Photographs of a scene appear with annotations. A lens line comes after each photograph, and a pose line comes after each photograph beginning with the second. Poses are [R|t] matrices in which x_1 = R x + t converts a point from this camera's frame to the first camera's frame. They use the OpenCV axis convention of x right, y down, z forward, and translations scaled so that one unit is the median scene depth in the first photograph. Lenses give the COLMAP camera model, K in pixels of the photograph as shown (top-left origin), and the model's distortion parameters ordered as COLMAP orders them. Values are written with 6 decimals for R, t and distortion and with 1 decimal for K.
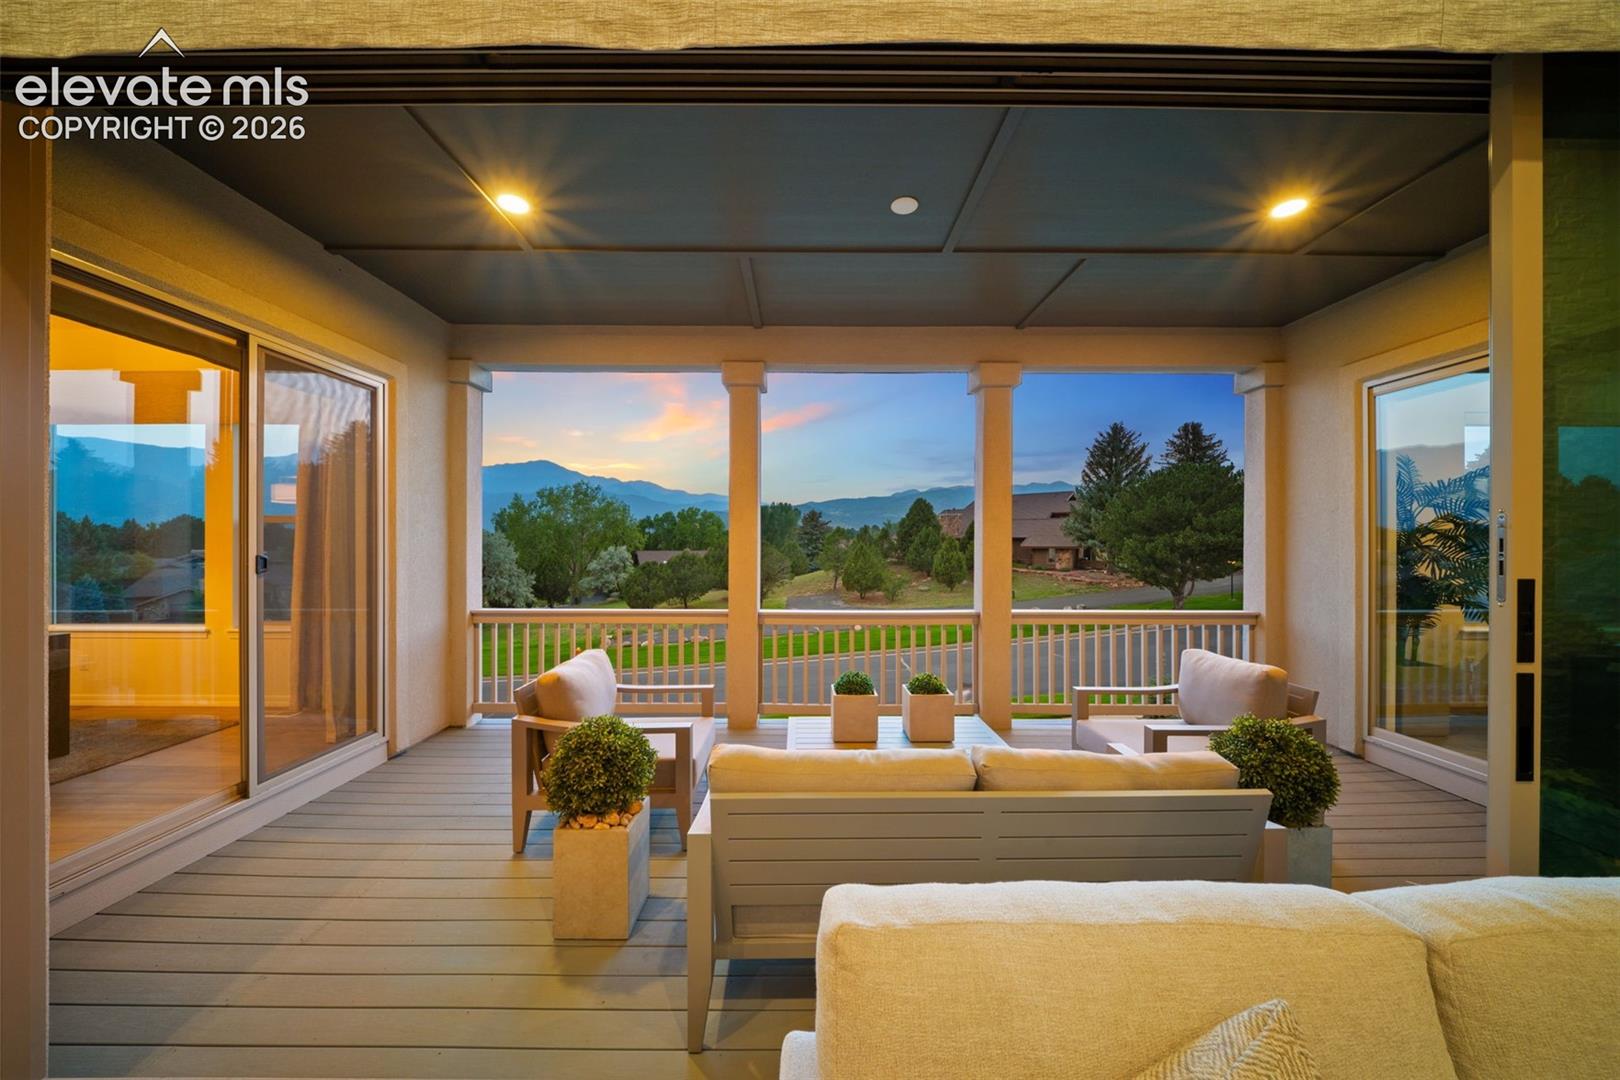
lens RADIAL K [[645.8, 0, 809.8], [0, 645.8, 556.0], [0, 0, 1]] dist [-0.001479, -0.000294]
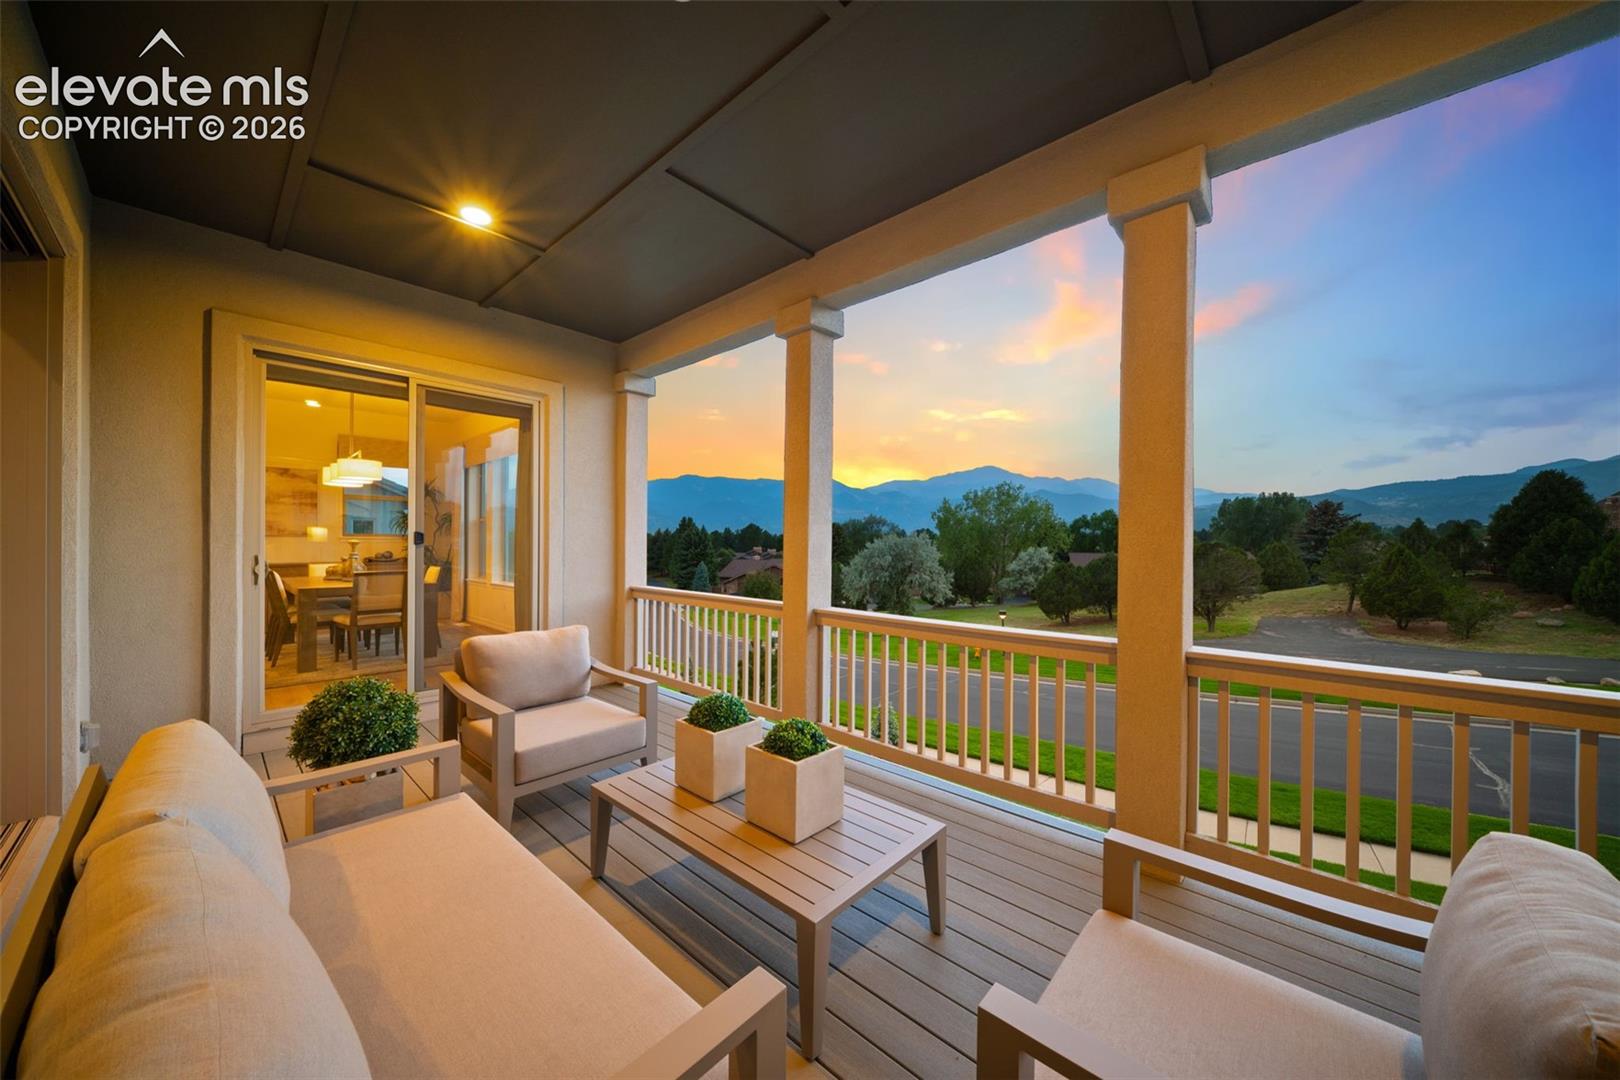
lens RADIAL K [[619.6, 0, 810.0], [0, 619.6, 540.0], [0, 0, 1]] dist [0.018277, -0.000050]
pose [[0.699809, -0.001165, -0.714329, 0.126481], [-0.023921, 0.999400, -0.025065, 0.005715], [0.713930, 0.034628, 0.699361, 0.110637]]
